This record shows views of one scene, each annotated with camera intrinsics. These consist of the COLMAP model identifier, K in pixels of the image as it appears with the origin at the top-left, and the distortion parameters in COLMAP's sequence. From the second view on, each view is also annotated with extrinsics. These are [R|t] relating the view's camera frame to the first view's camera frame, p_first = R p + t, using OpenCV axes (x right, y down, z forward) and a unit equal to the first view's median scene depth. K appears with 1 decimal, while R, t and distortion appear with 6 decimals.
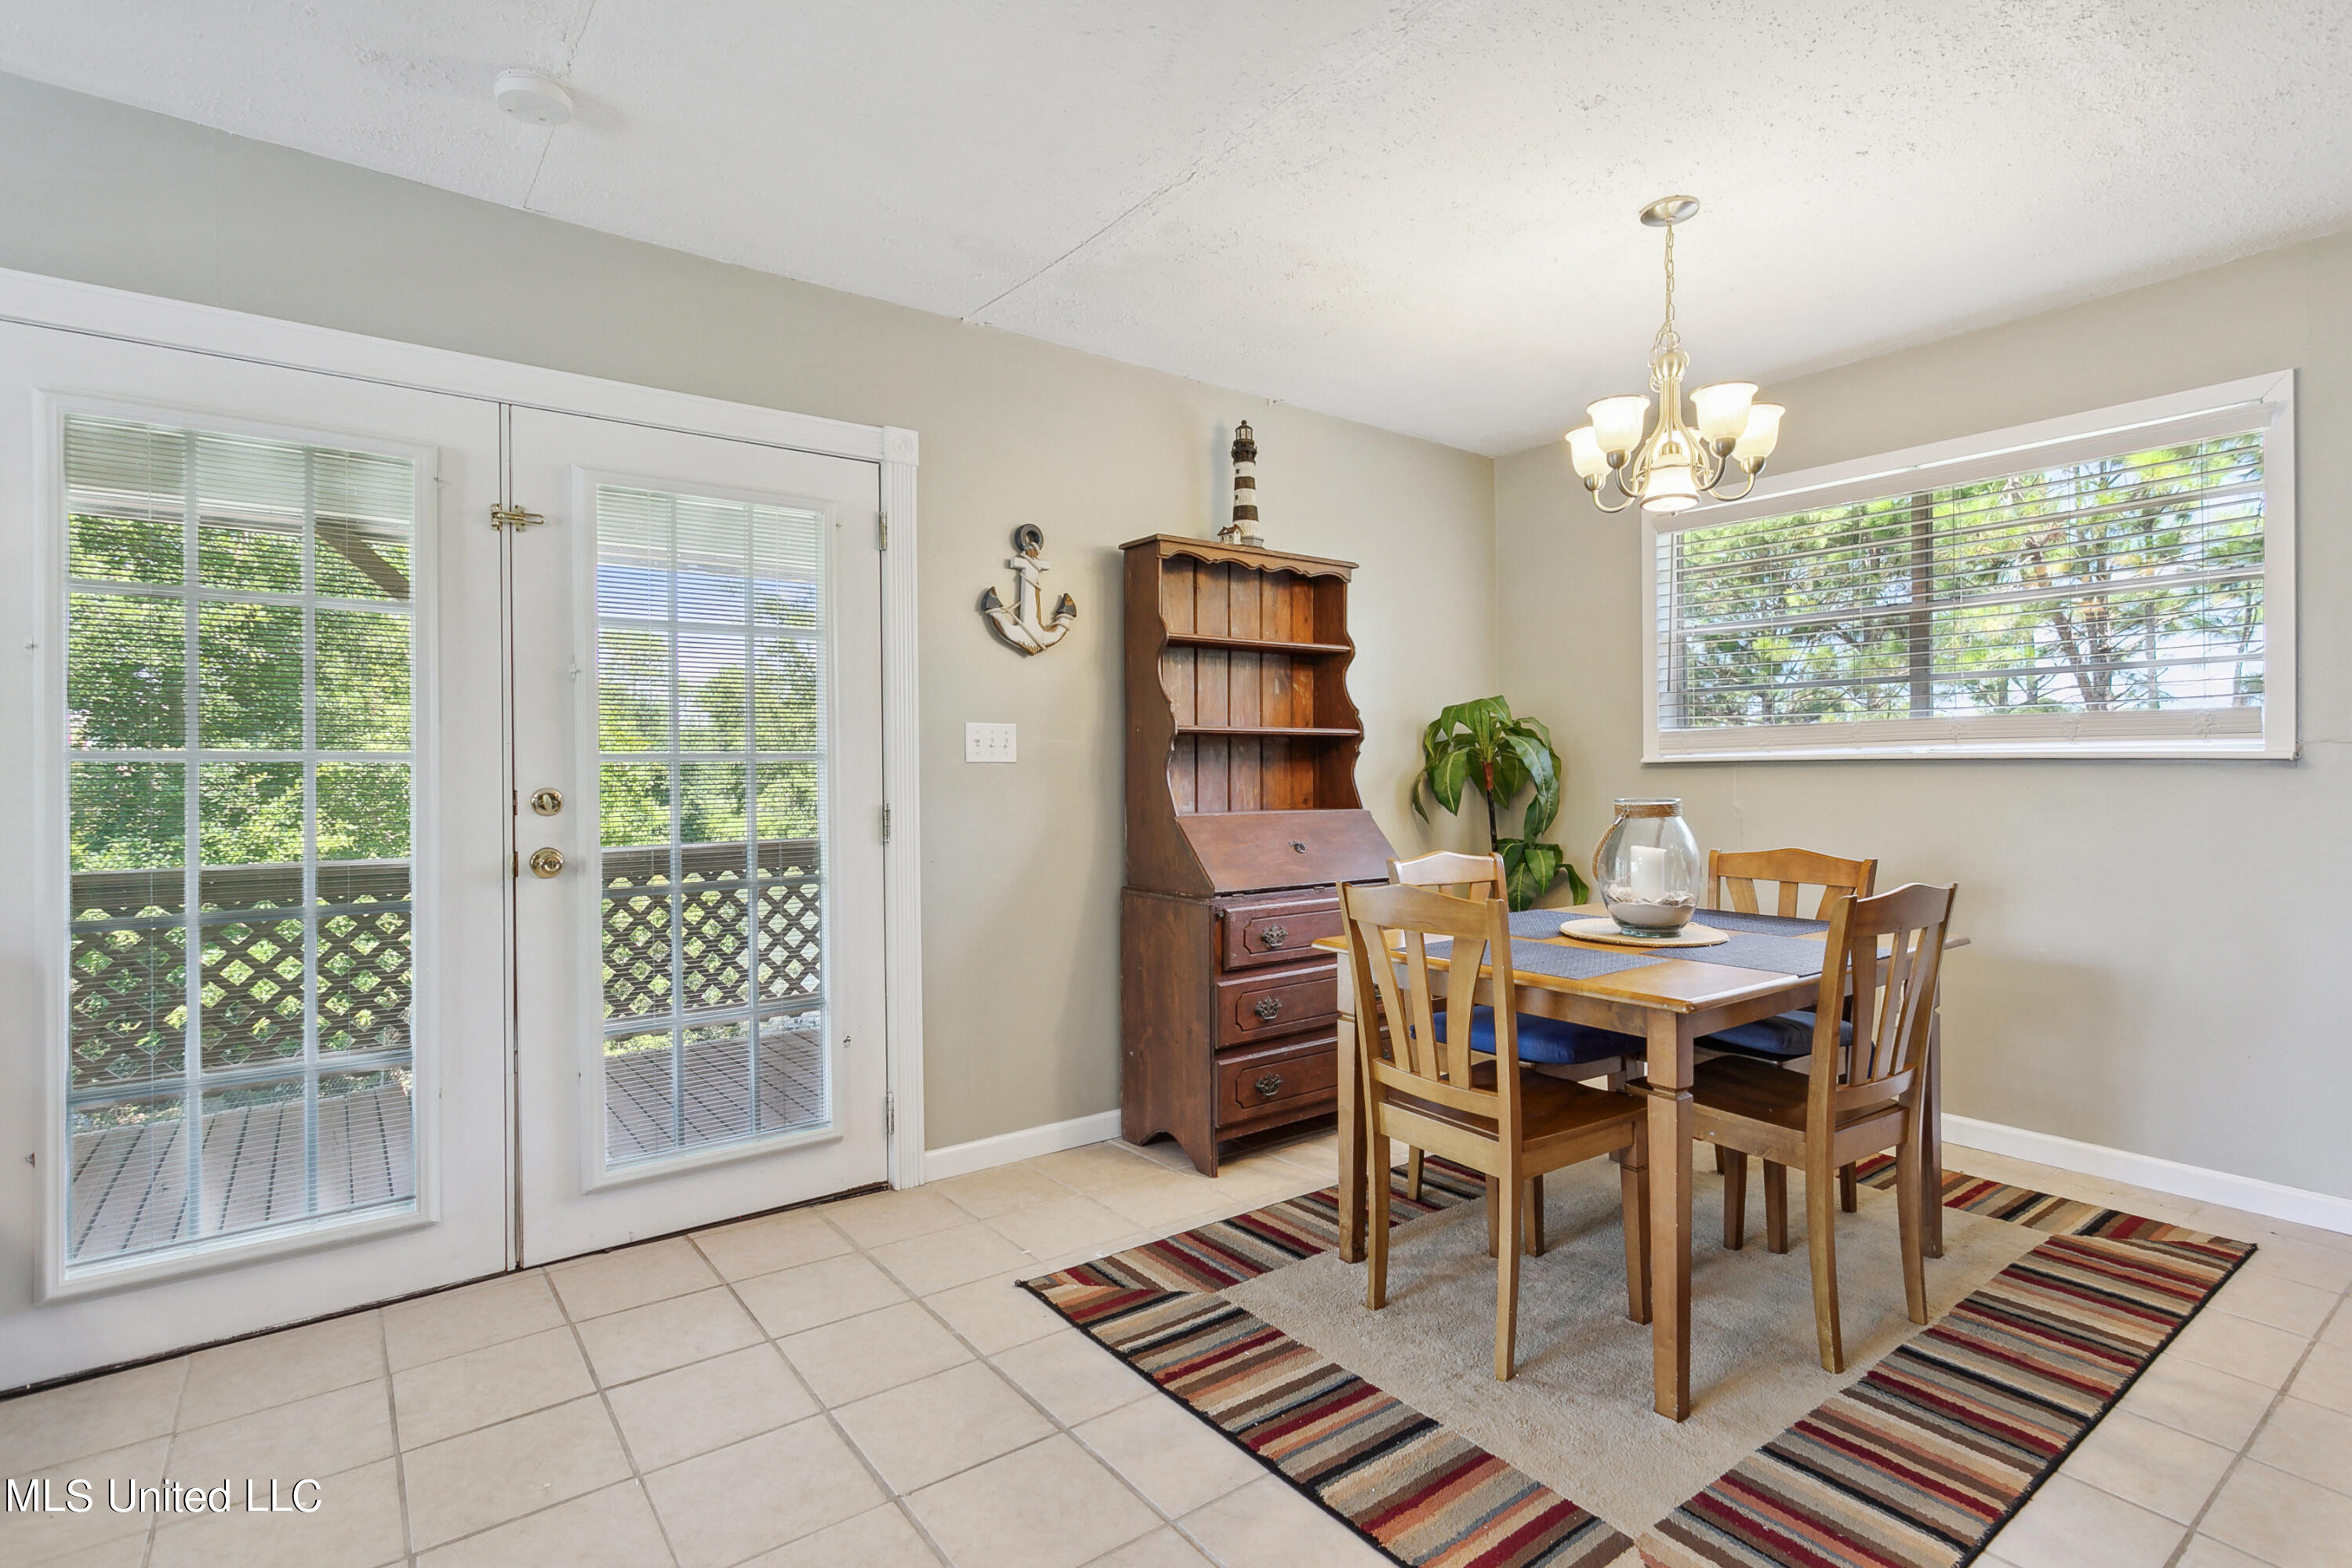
lens RADIAL K [[1122.3, 0, 1152.4], [0, 1122.3, 773.0], [0, 0, 1]] dist [-0.000407, 0.000605]
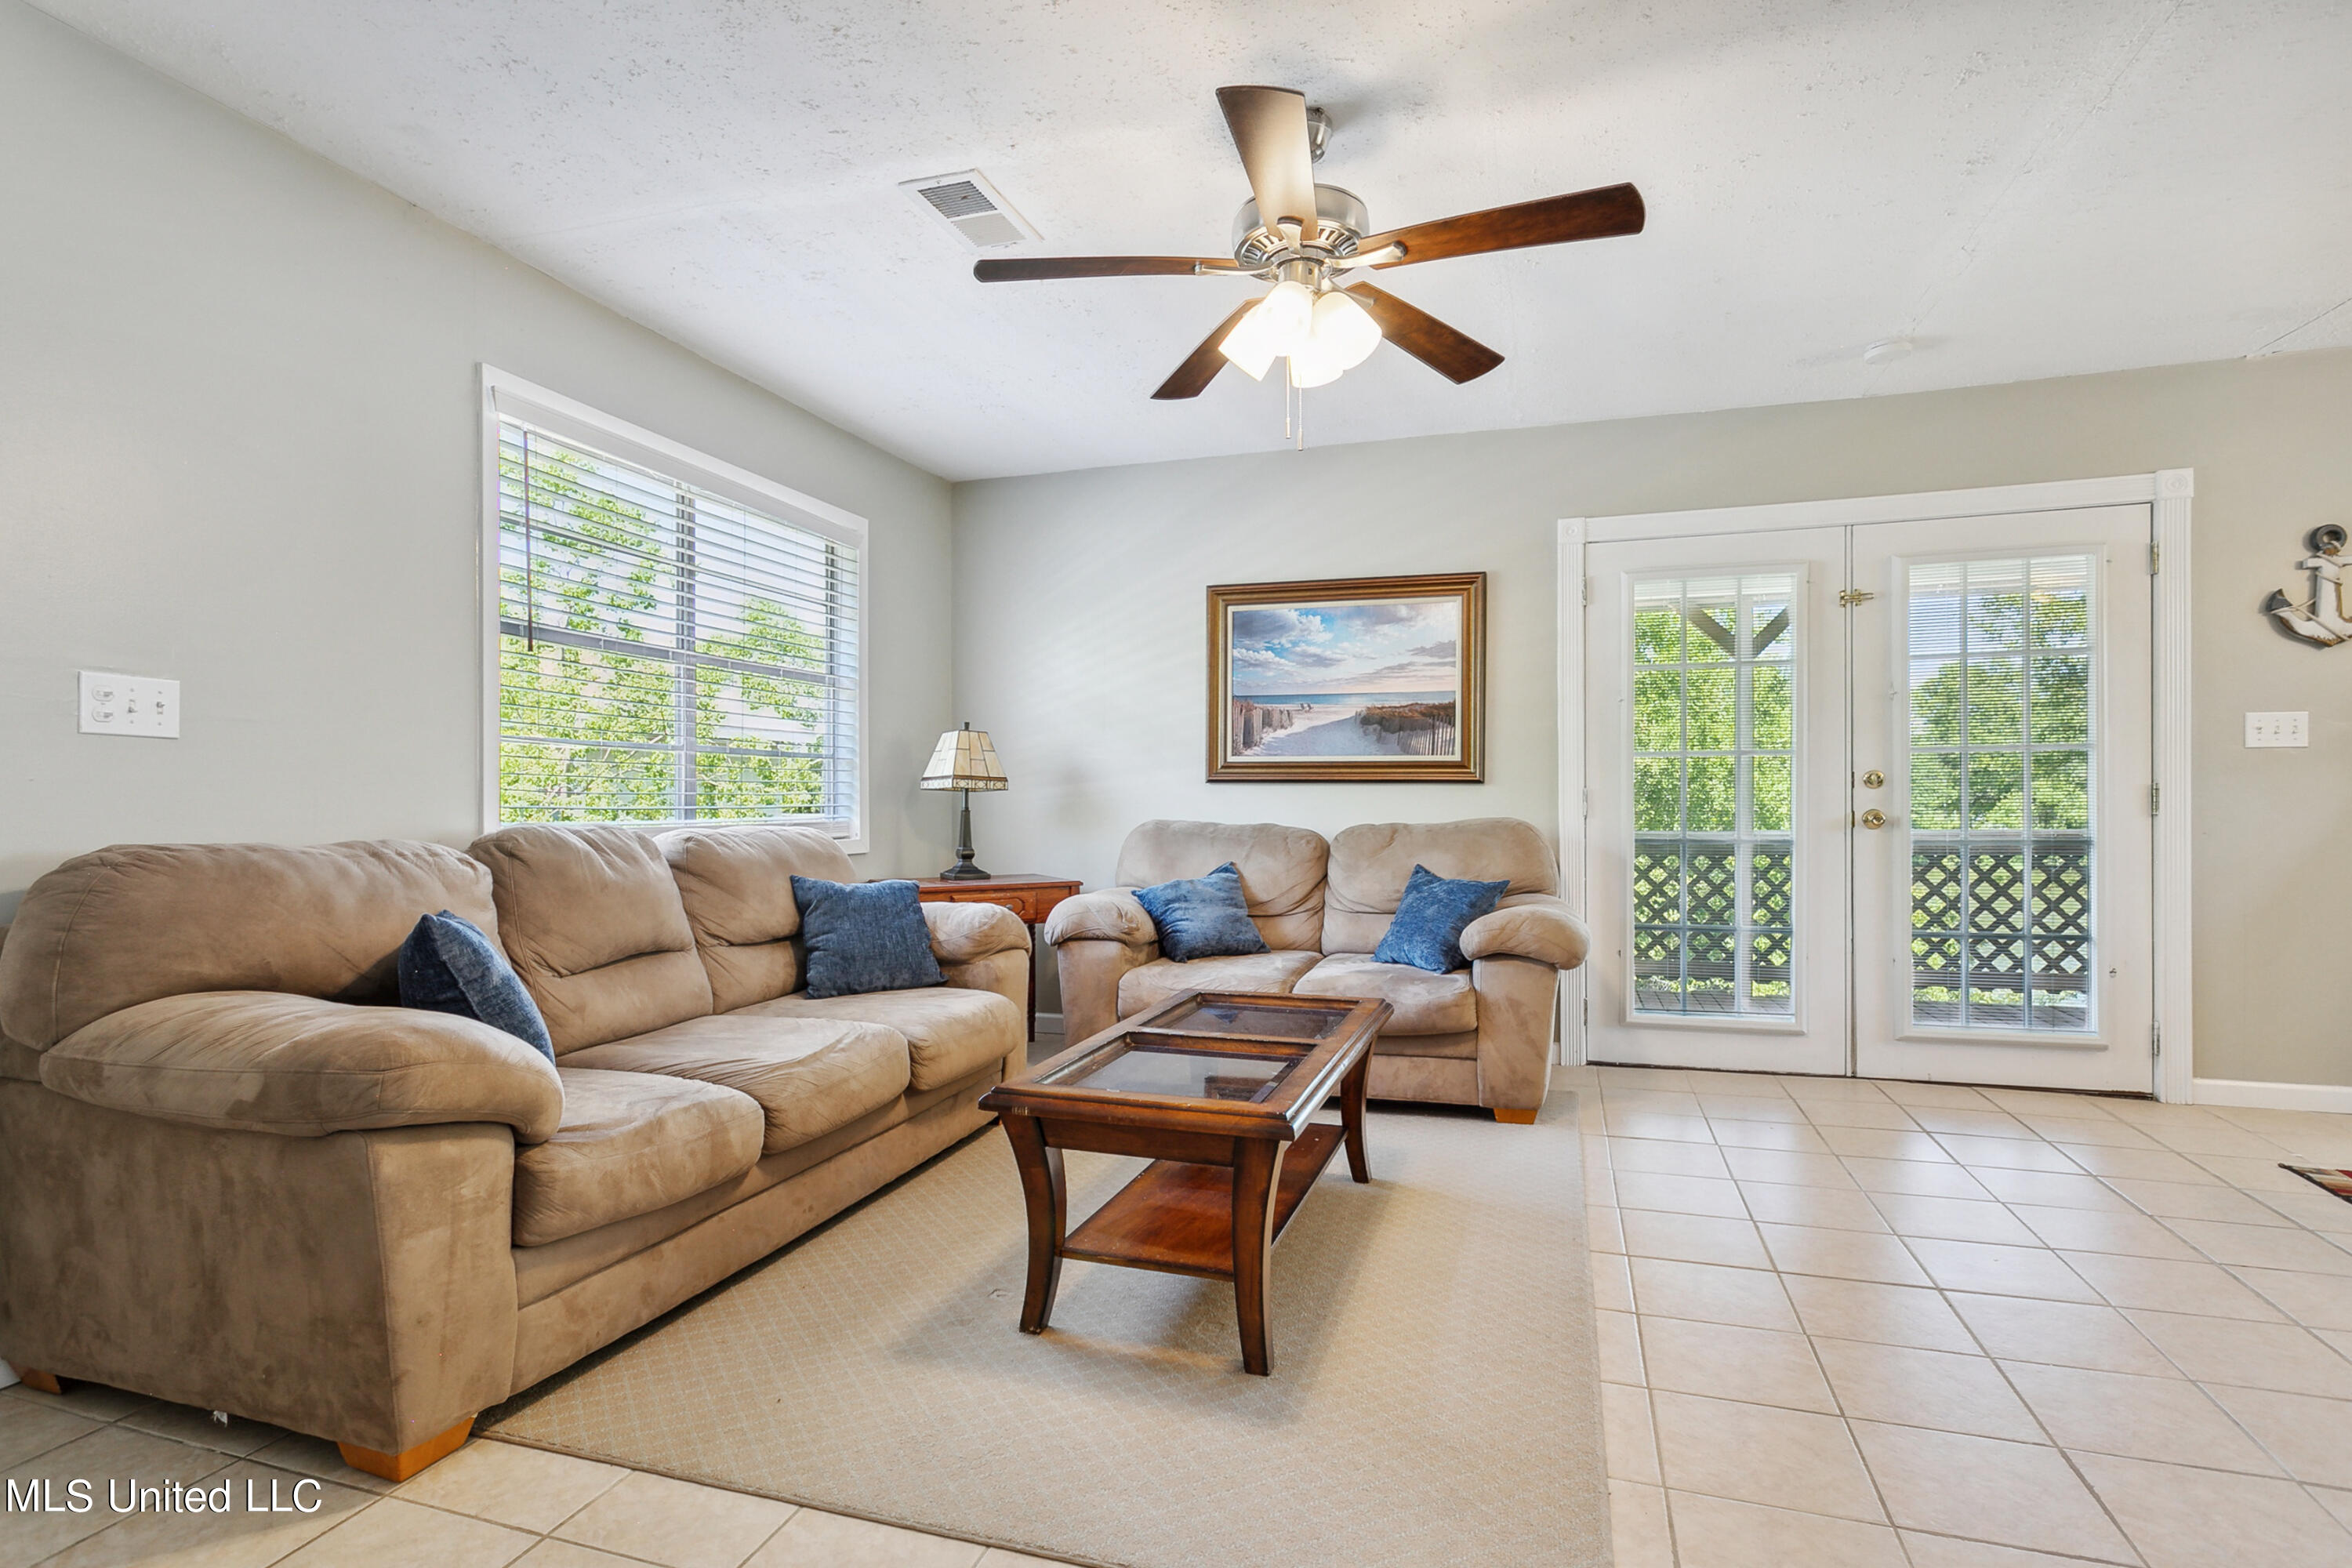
lens RADIAL K [[1142.7, 0, 1197.0], [0, 1142.7, 810.2], [0, 0, 1]] dist [-0.000669, 0.000196]
pose [[0.588361, 0.013833, -0.808480, 0.141670], [0.003046, 0.999809, 0.019323, 0.027258], [0.808593, -0.013832, 0.588206, -0.526863]]
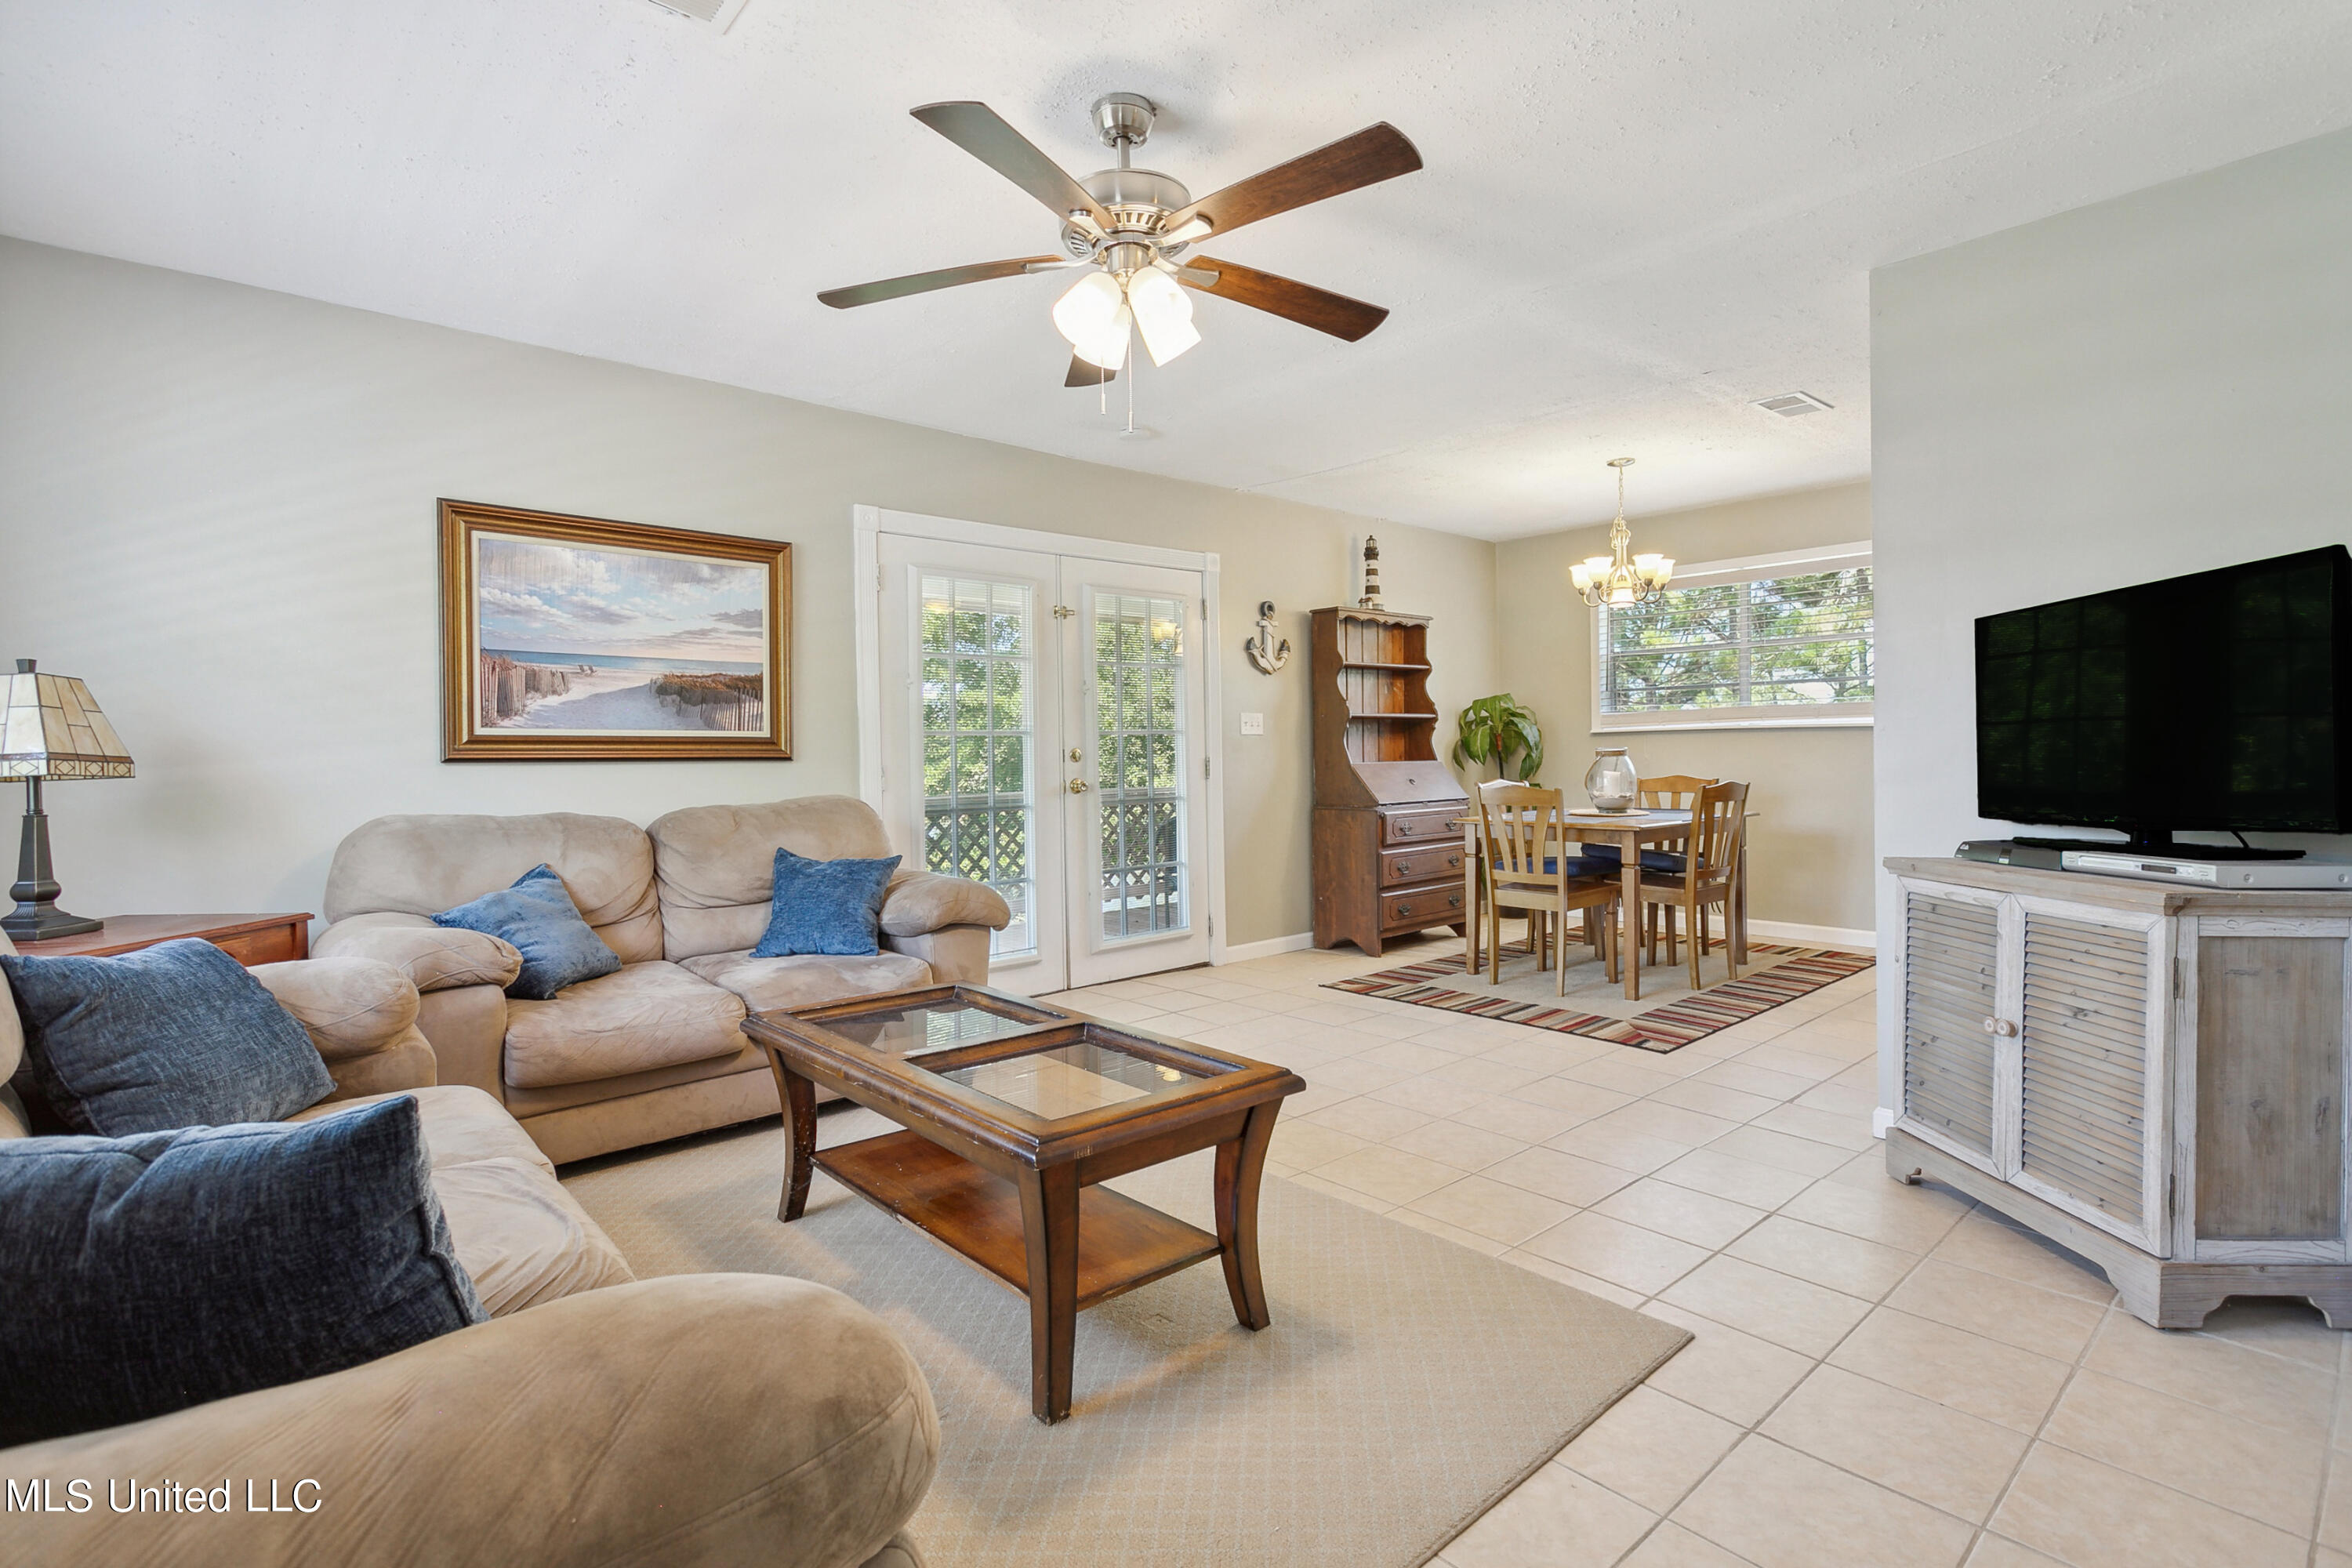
lens RADIAL K [[1107.8, 0, 1143.3], [0, 1107.8, 777.4], [0, 0, 1]] dist [-0.011265, -0.000351]
pose [[0.997182, -0.012869, 0.073906, -0.443274], [0.011422, 0.999736, 0.019961, 0.021118], [-0.074143, -0.019061, 0.997065, -0.752071]]
